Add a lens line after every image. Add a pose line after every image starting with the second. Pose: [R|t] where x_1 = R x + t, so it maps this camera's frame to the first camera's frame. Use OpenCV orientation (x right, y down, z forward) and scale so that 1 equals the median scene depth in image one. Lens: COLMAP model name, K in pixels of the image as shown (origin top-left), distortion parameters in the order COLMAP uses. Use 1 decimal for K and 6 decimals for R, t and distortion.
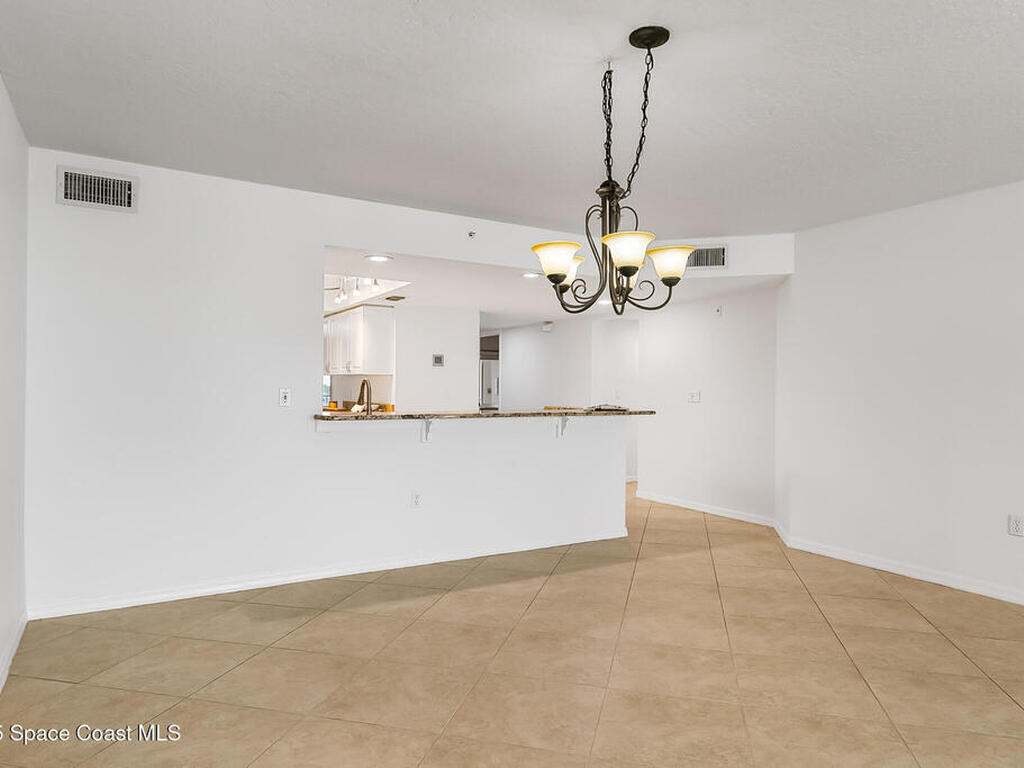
lens RADIAL K [[649.3, 0, 511.2], [0, 649.3, 388.1], [0, 0, 1]] dist [0.006468, 0.000940]
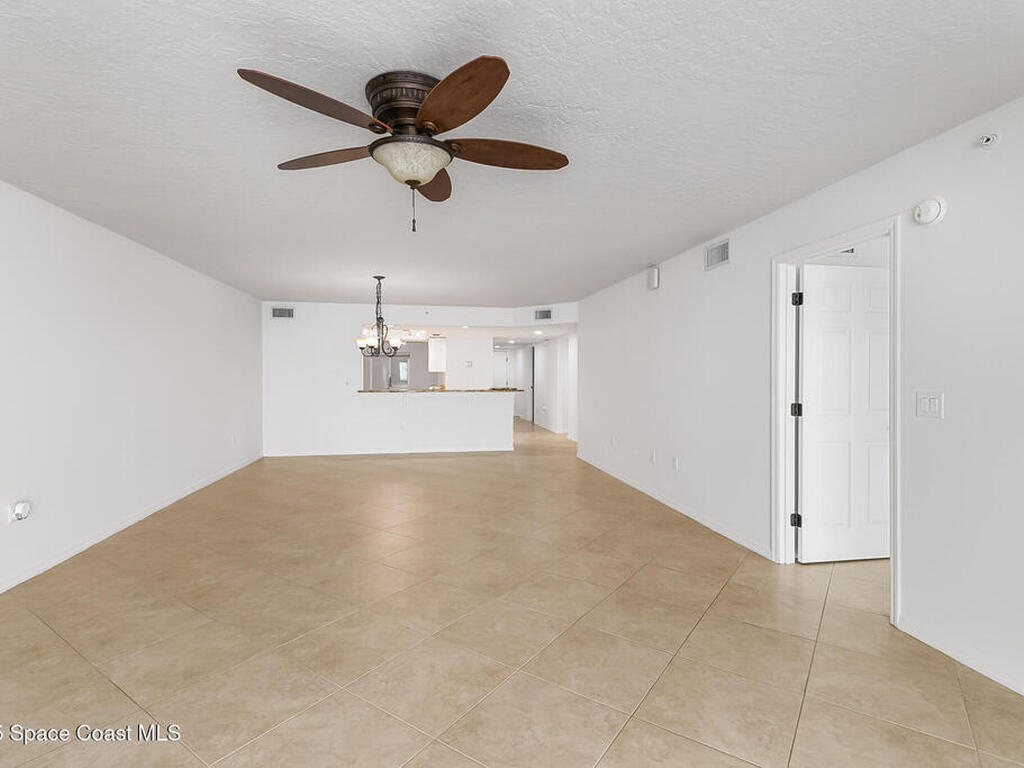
lens RADIAL K [[521.3, 0, 513.3], [0, 521.3, 379.0], [0, 0, 1]] dist [0.002529, 0.000581]
pose [[0.940395, -0.007029, -0.340013, 0.916150], [0.007899, 0.999968, 0.001174, -0.001452], [0.339993, -0.003790, 0.940420, -0.687483]]
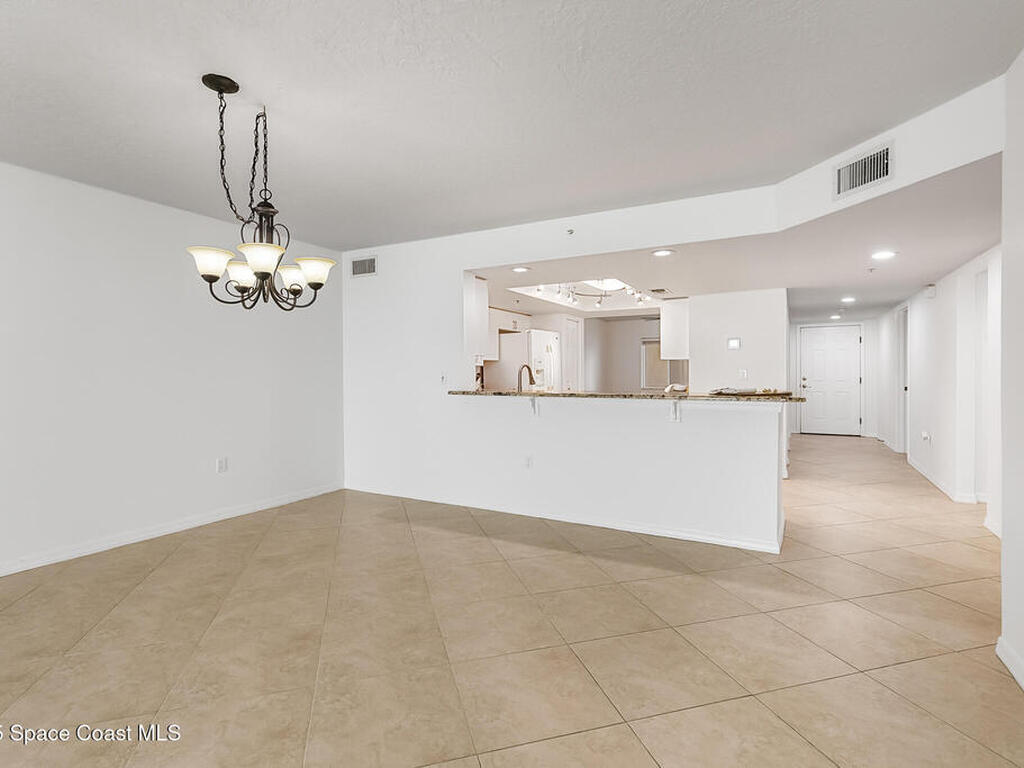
lens RADIAL K [[508.8, 0, 514.8], [0, 508.8, 376.9], [0, 0, 1]] dist [0.016360, -0.000933]
pose [[0.516872, -0.002540, -0.856059, 0.679303], [0.005053, 0.999987, 0.000084, 0.011212], [0.856048, -0.004369, 0.516878, 0.496629]]
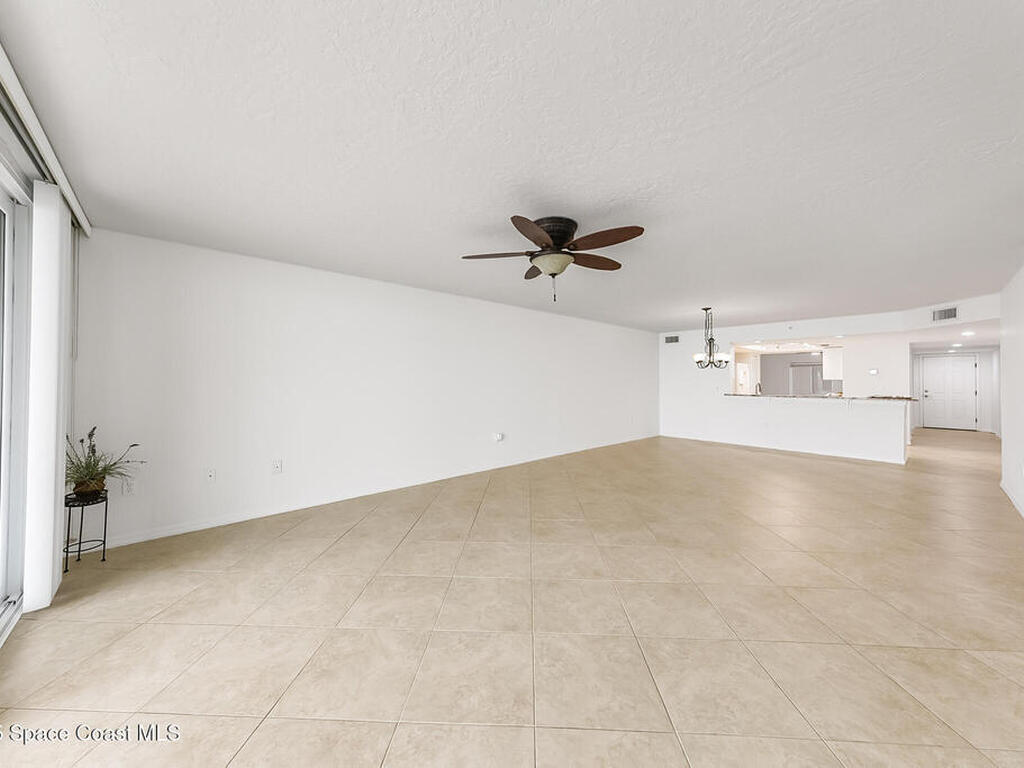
lens RADIAL K [[374.9, 0, 510.5], [0, 374.9, 378.8], [0, 0, 1]] dist [0.007050, -0.000630]
pose [[0.211633, -0.013612, -0.977254, 1.266977], [-0.006107, 0.999865, -0.015250, -0.000219], [0.977330, 0.009196, 0.211521, -0.460286]]
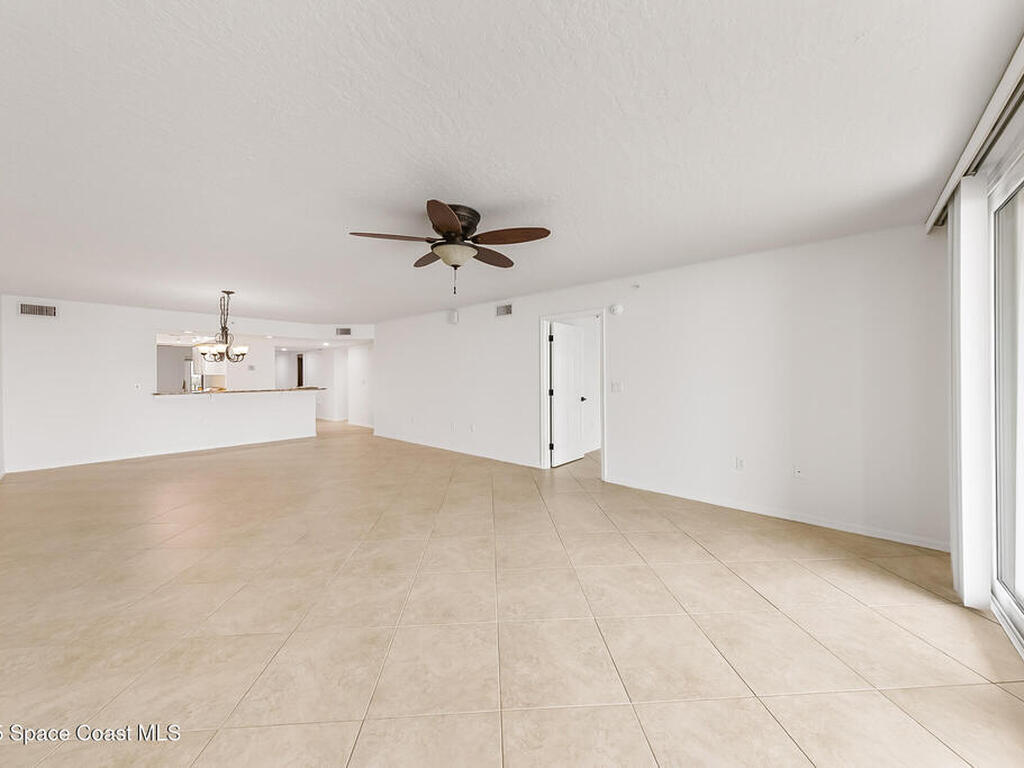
lens RADIAL K [[374.9, 0, 514.8], [0, 374.9, 378.4], [0, 0, 1]] dist [0.007050, -0.000630]
pose [[0.945289, -0.019791, 0.325633, 0.551061], [0.017753, 0.999800, 0.009227, -0.007312], [-0.325751, -0.002941, 0.945451, -0.867241]]
